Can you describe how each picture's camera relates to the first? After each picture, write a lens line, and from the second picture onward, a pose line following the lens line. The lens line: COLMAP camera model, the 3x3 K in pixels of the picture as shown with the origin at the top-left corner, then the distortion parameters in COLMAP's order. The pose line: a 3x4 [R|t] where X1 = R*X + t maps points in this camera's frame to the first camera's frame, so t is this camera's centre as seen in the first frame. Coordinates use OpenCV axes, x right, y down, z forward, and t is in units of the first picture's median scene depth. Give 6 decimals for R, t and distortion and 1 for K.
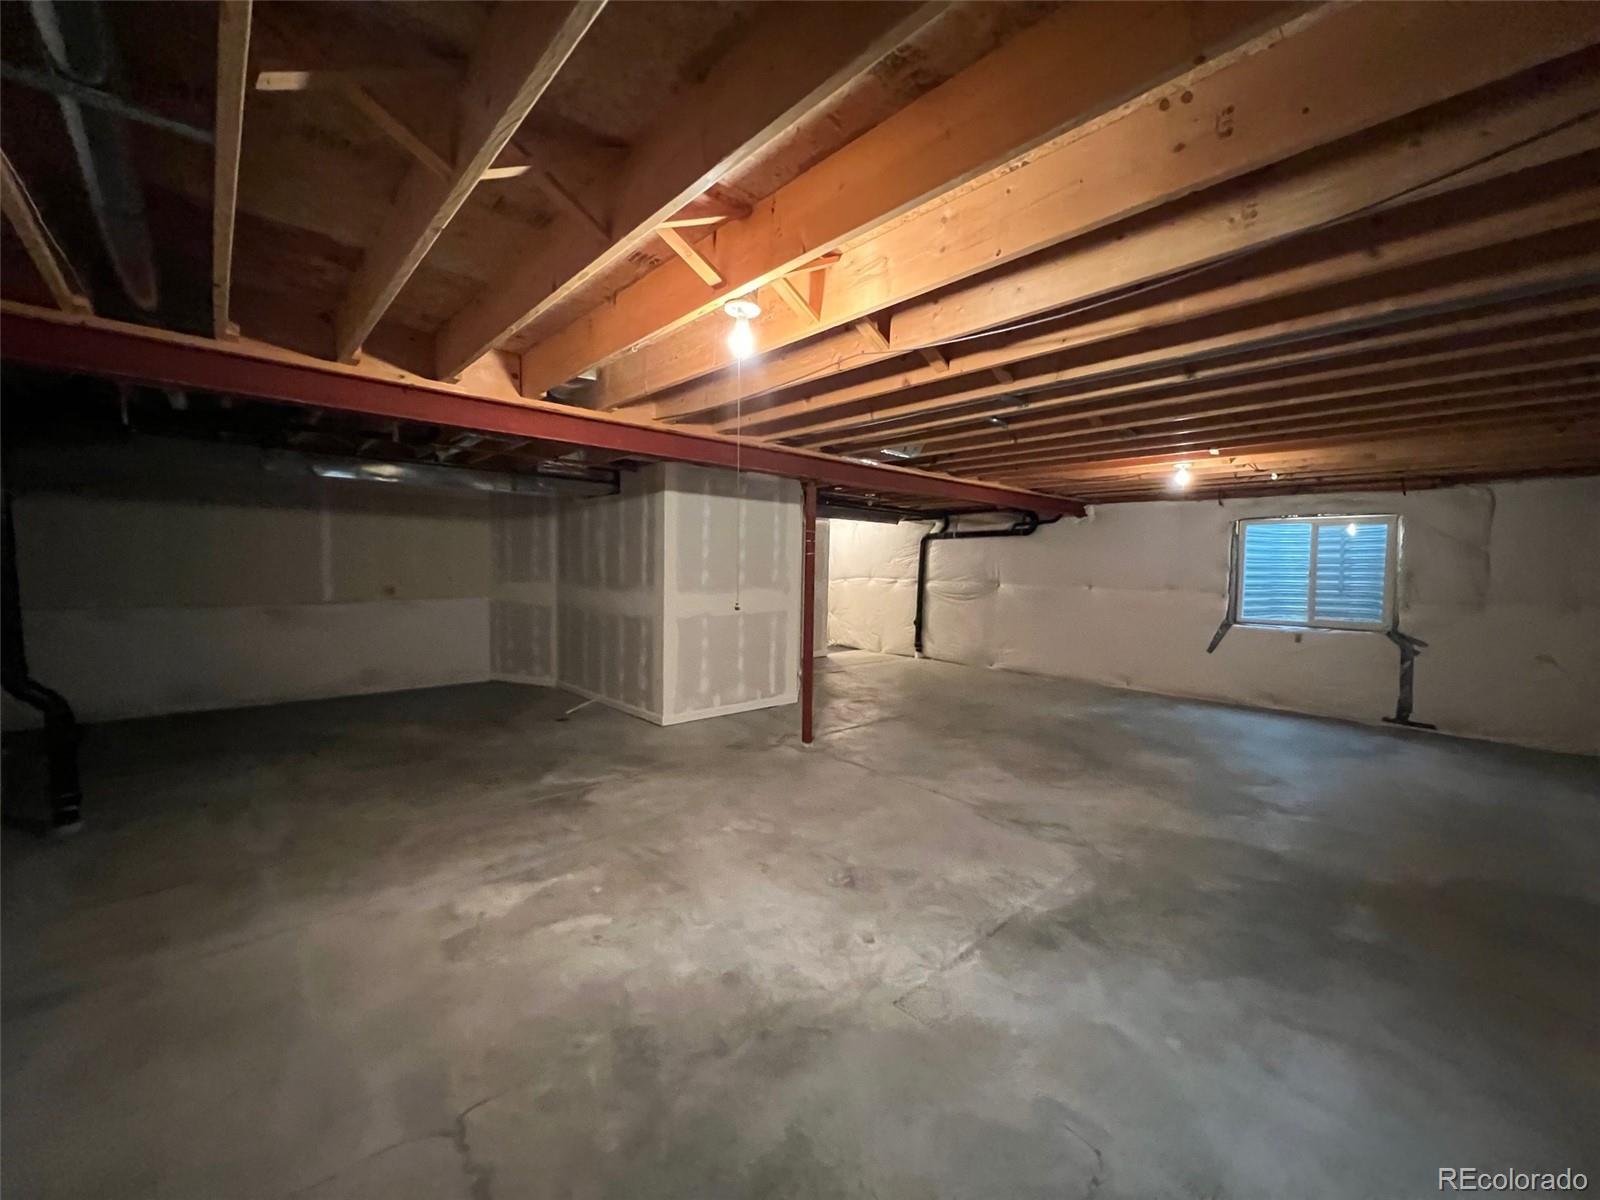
lens RADIAL K [[644.0, 0, 797.8], [0, 644.0, 597.8], [0, 0, 1]] dist [-0.004143, -0.000340]
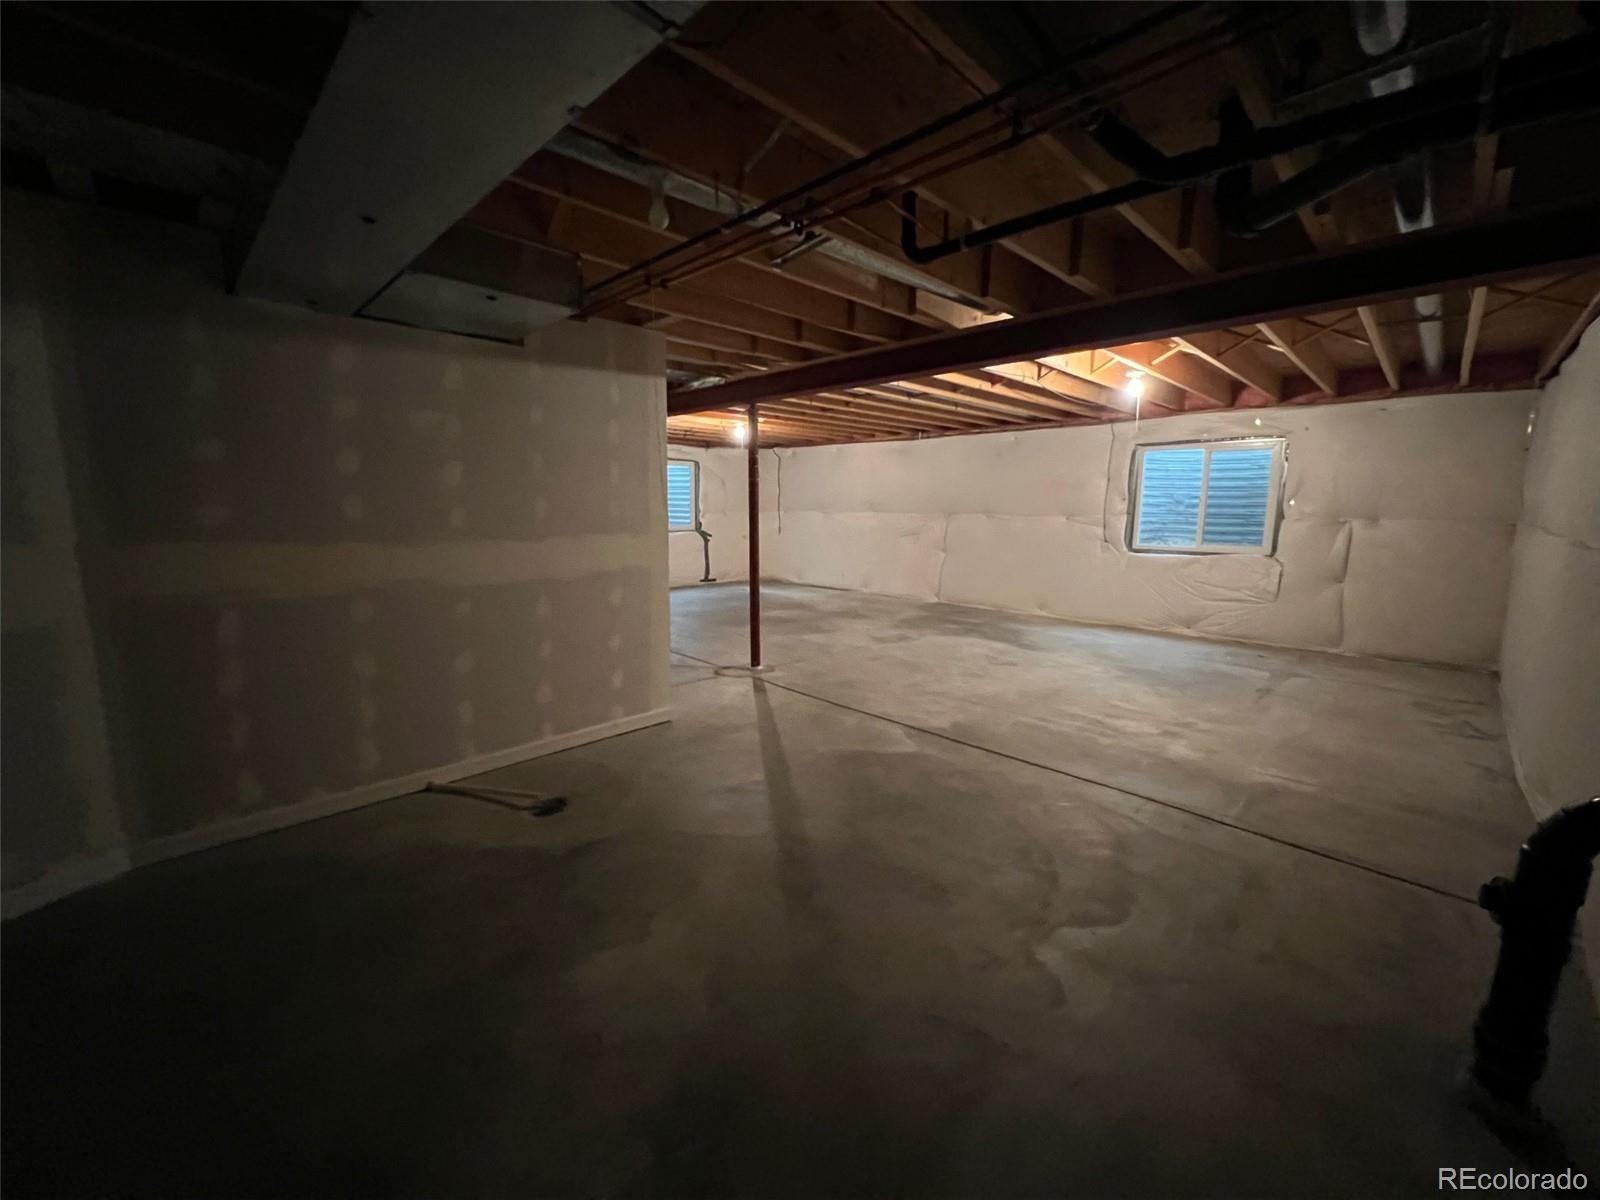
lens RADIAL K [[644.0, 0, 796.8], [0, 644.0, 603.7], [0, 0, 1]] dist [-0.004143, -0.000340]
pose [[-0.040547, -0.173246, 0.984044, -1.518482], [0.051651, 0.983173, 0.175221, -0.074224], [-0.997842, 0.057932, -0.030916, 1.497911]]
